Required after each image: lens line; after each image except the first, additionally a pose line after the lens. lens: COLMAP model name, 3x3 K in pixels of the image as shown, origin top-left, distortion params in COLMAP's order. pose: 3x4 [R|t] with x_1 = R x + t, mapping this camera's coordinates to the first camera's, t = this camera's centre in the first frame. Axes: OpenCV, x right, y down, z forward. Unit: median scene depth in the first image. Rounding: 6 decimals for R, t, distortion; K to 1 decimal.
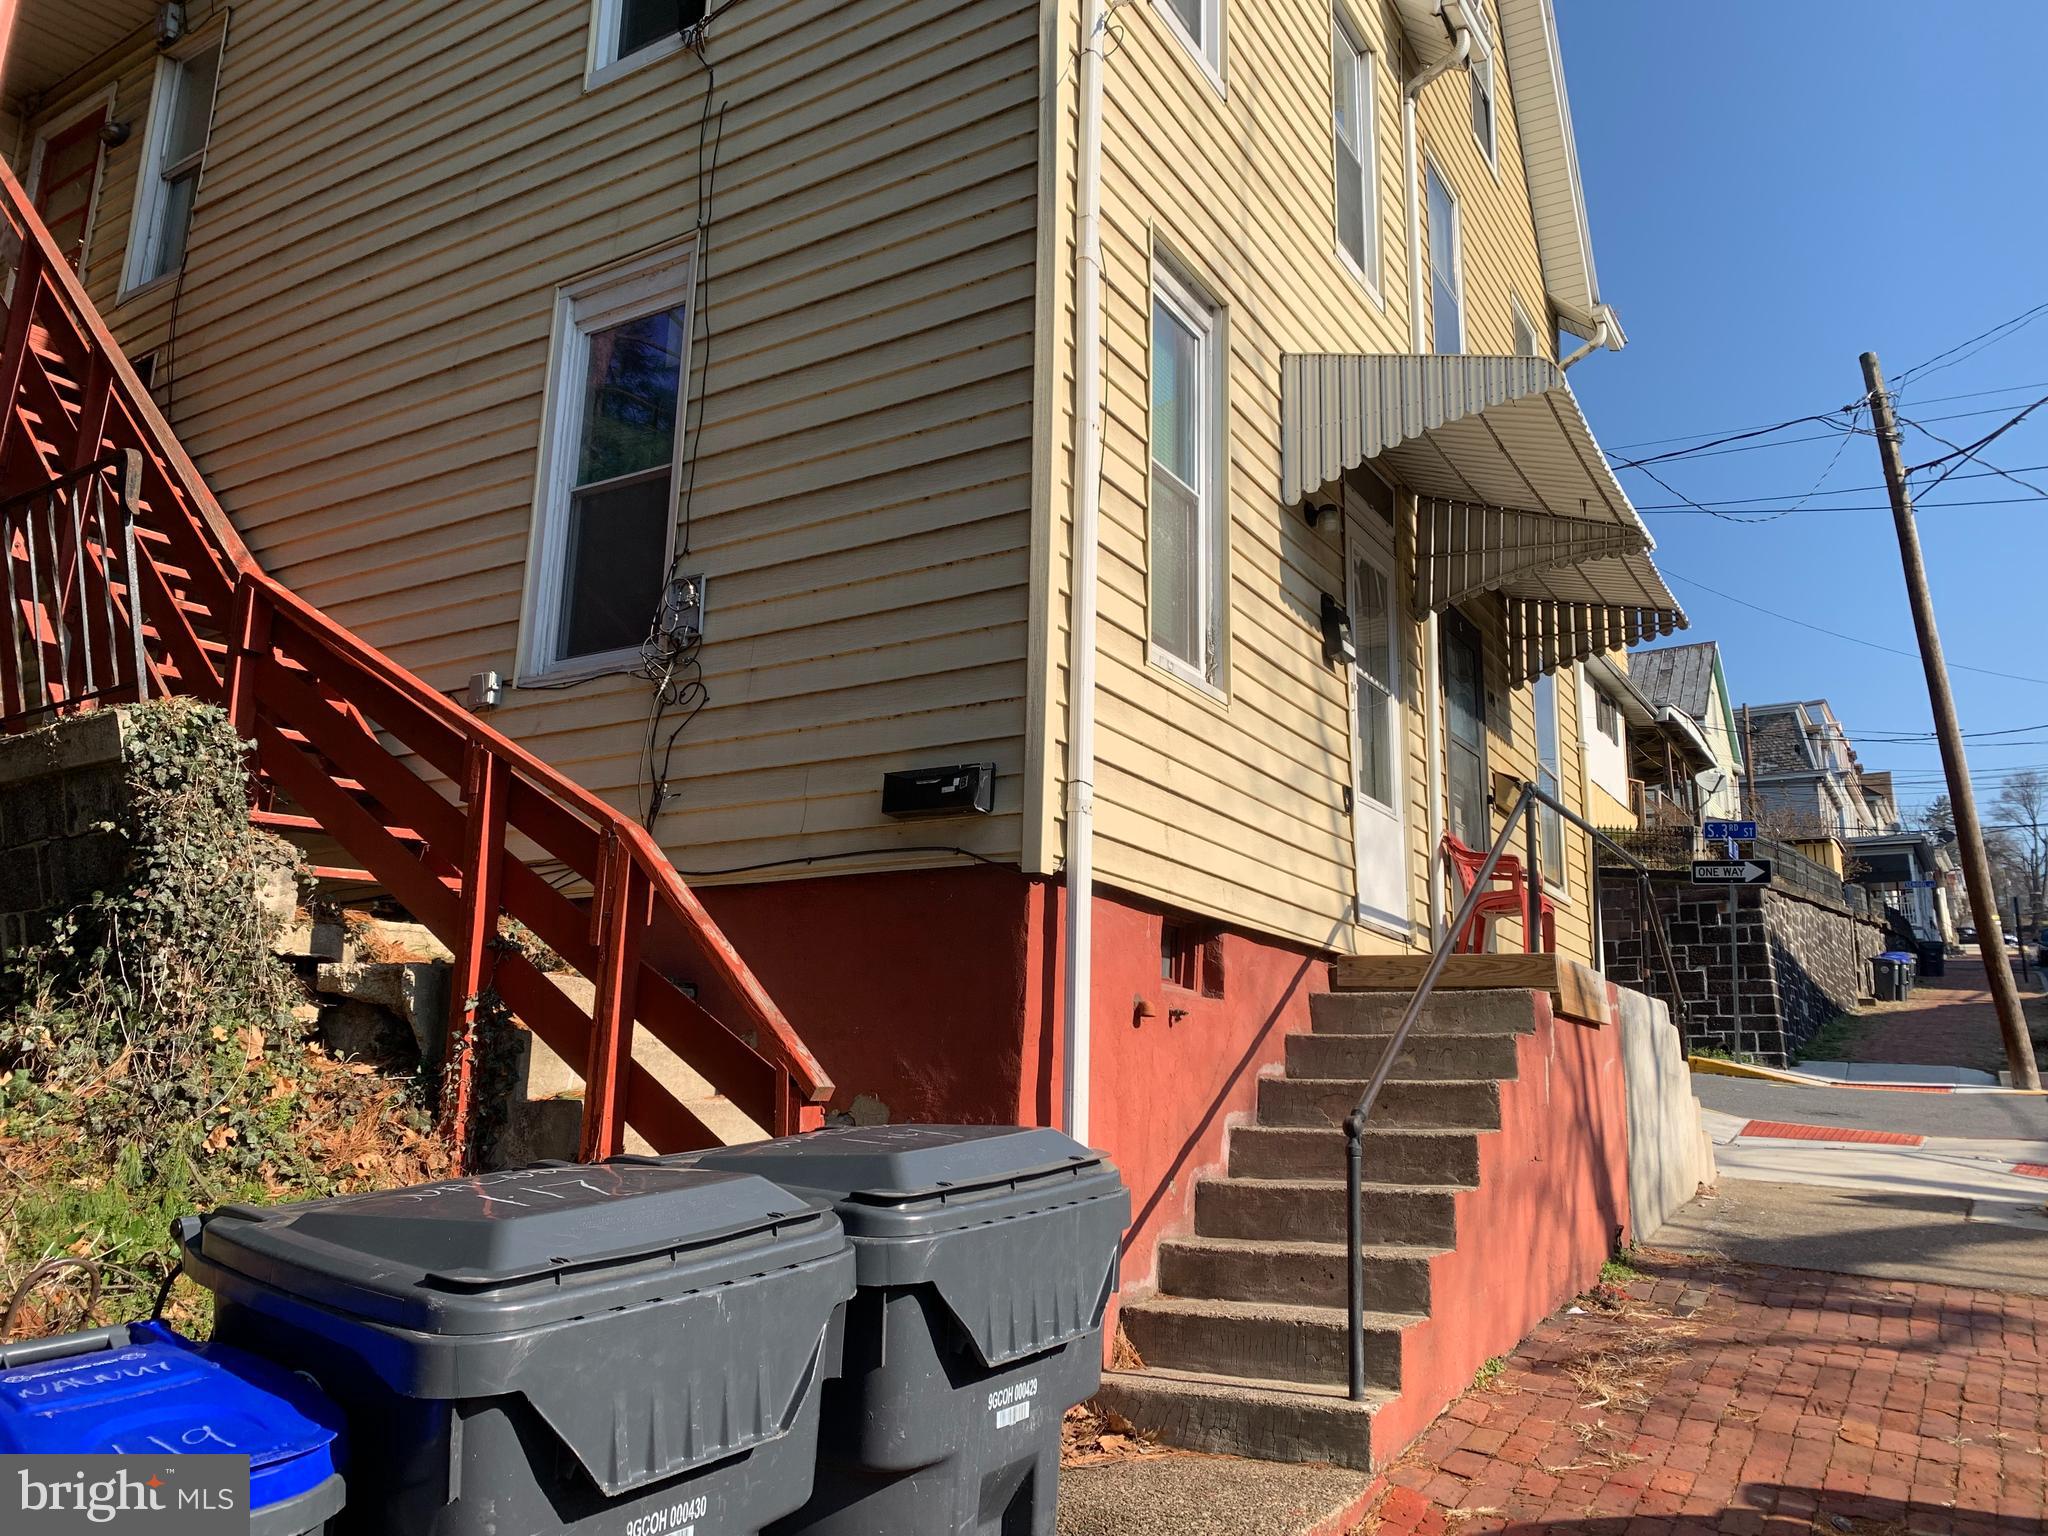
lens RADIAL K [[1552.2, 0, 1007.8], [0, 1552.2, 747.0], [0, 0, 1]] dist [0.053249, -0.077818]
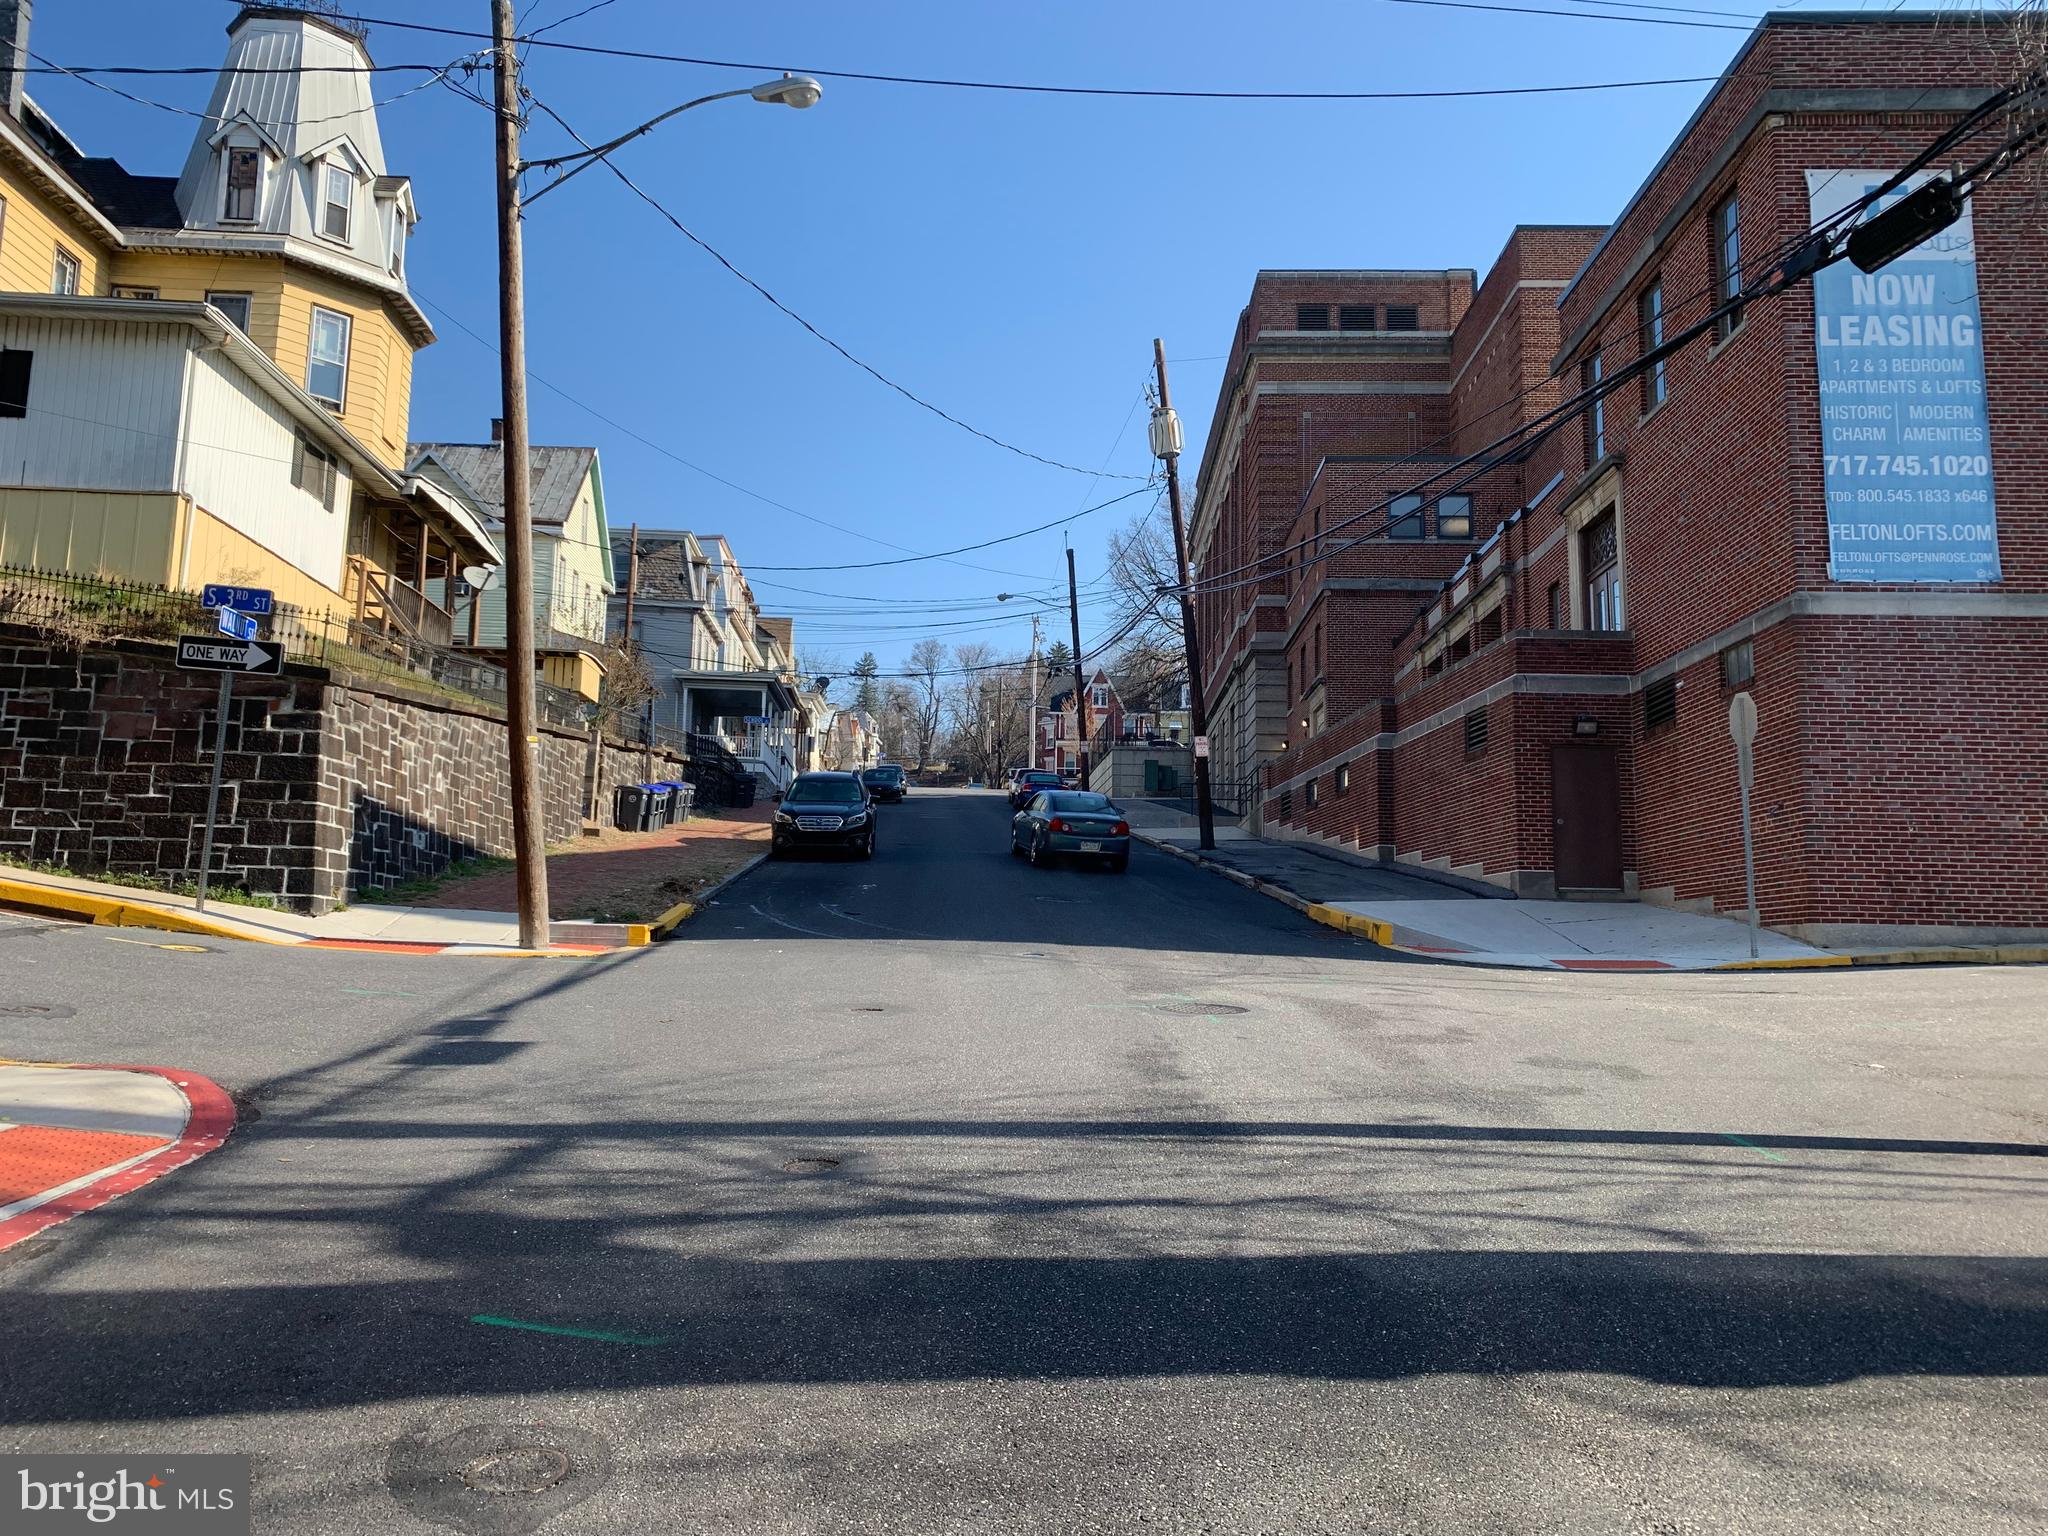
lens RADIAL K [[1552.2, 0, 1045.1], [0, 1552.2, 752.4], [0, 0, 1]] dist [0.053249, -0.077818]
pose [[0.798694, 0.066319, 0.598072, 0.298969], [-0.137600, 0.987702, 0.074234, 0.016278], [-0.585794, -0.141585, 0.797997, 0.165539]]
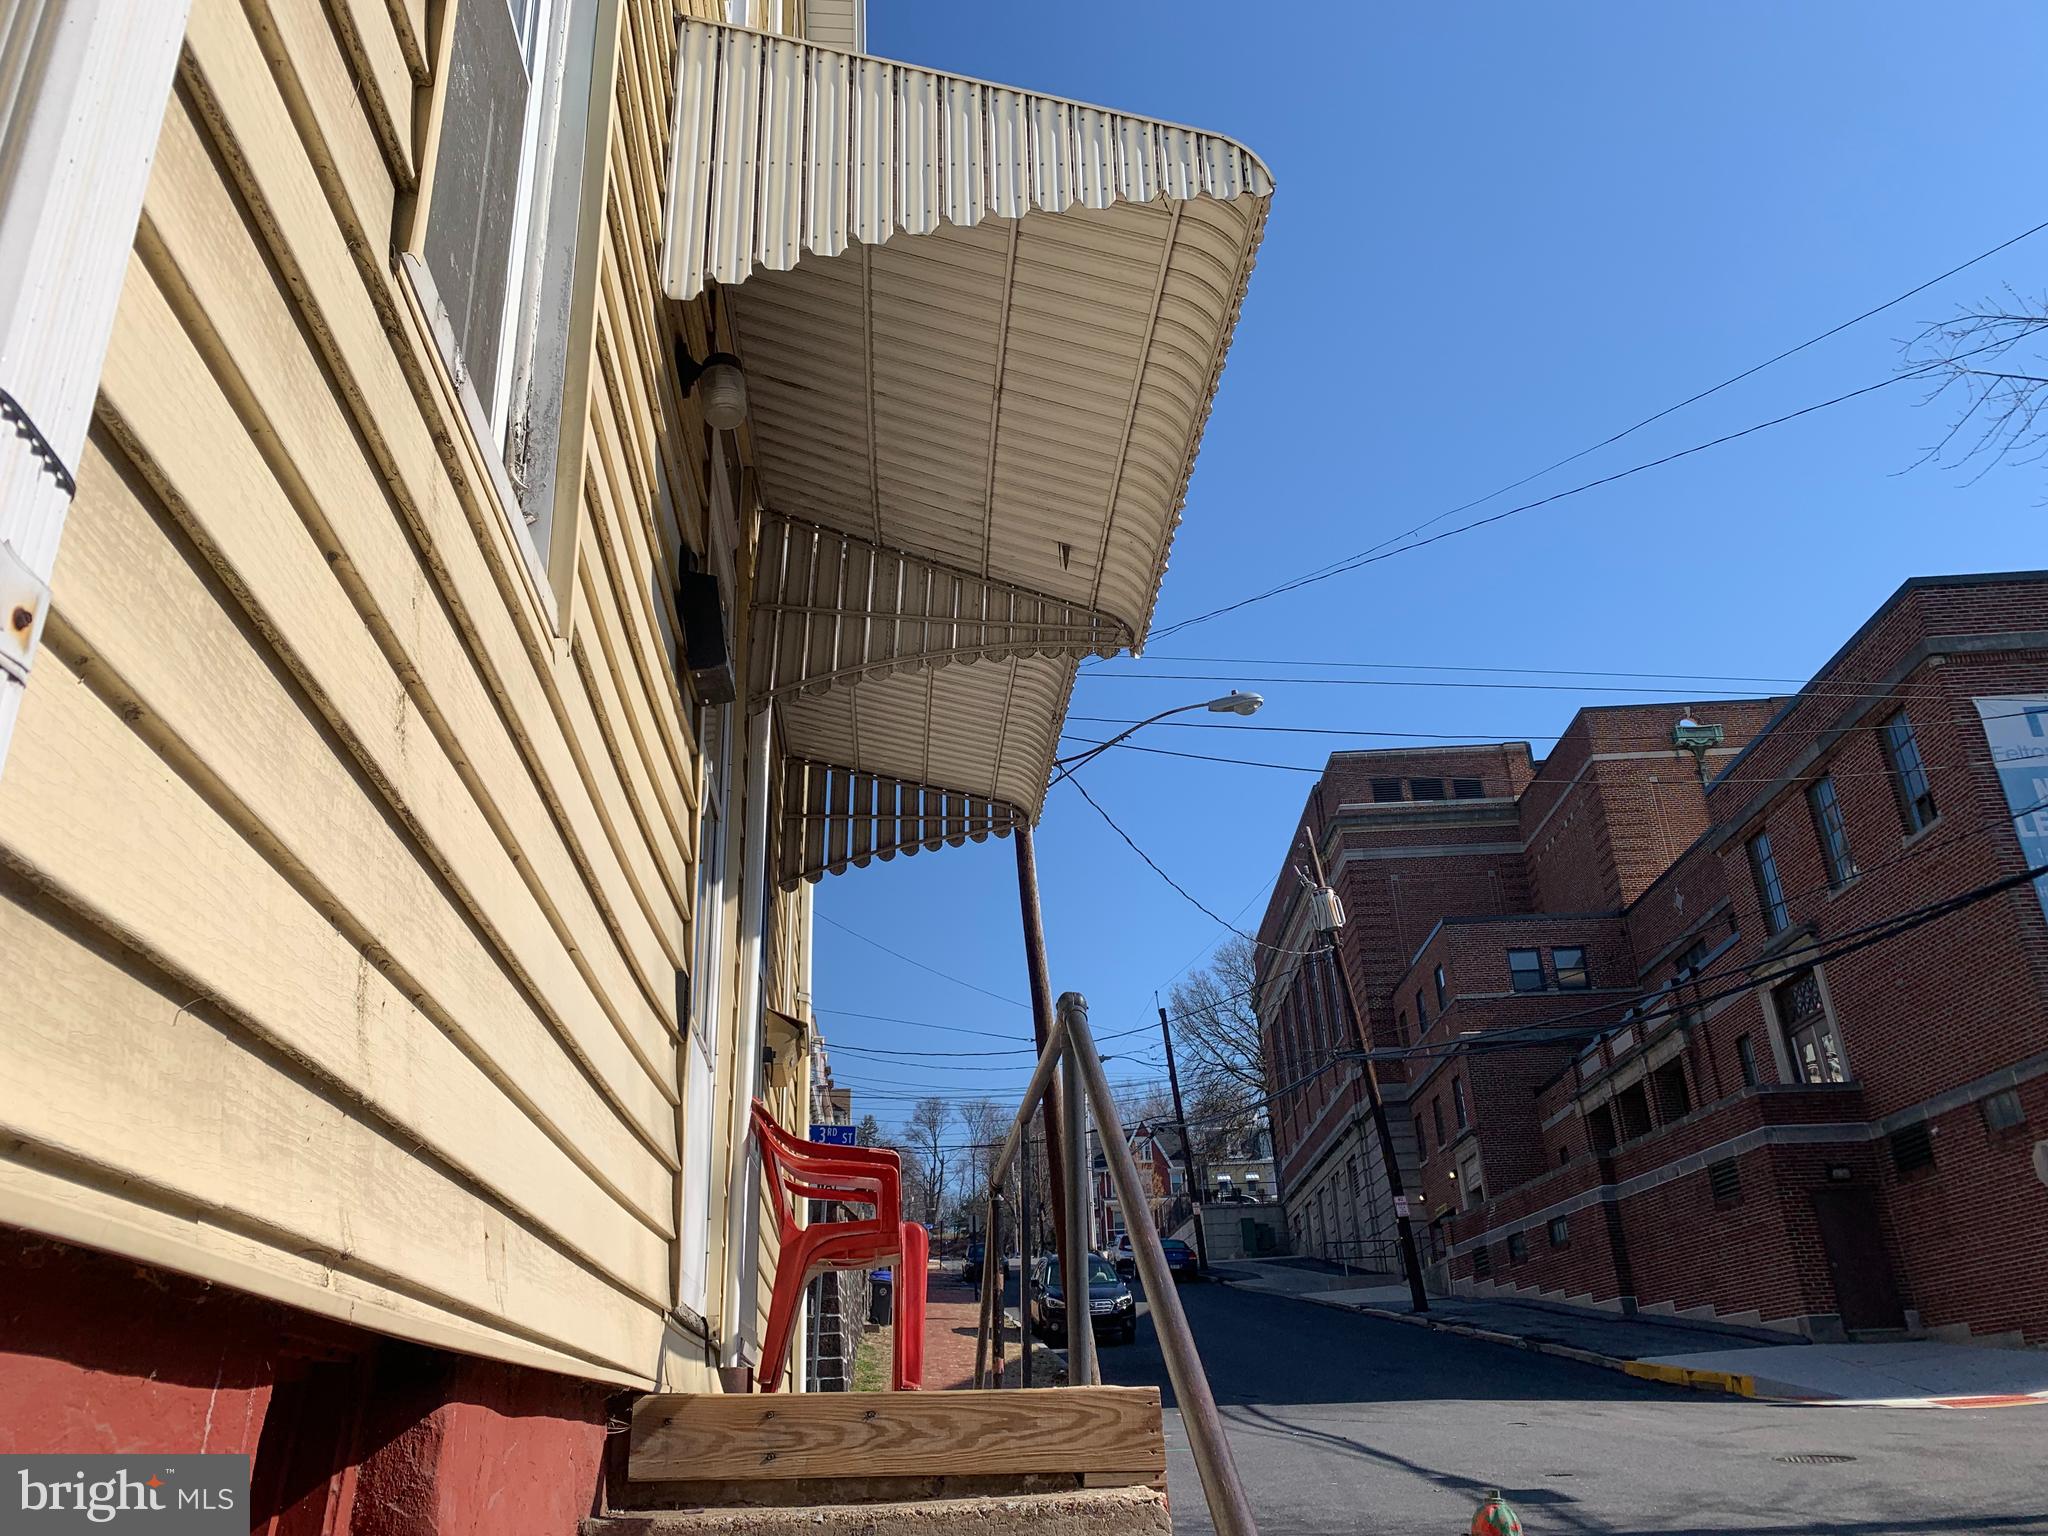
lens RADIAL K [[1552.2, 0, 1024.7], [0, 1552.2, 757.6], [0, 0, 1]] dist [0.053249, -0.077818]
pose [[0.797557, 0.188828, 0.572929, 0.011410], [-0.082683, 0.975001, -0.206243, 0.016571], [-0.597550, 0.117119, 0.793232, 0.202351]]
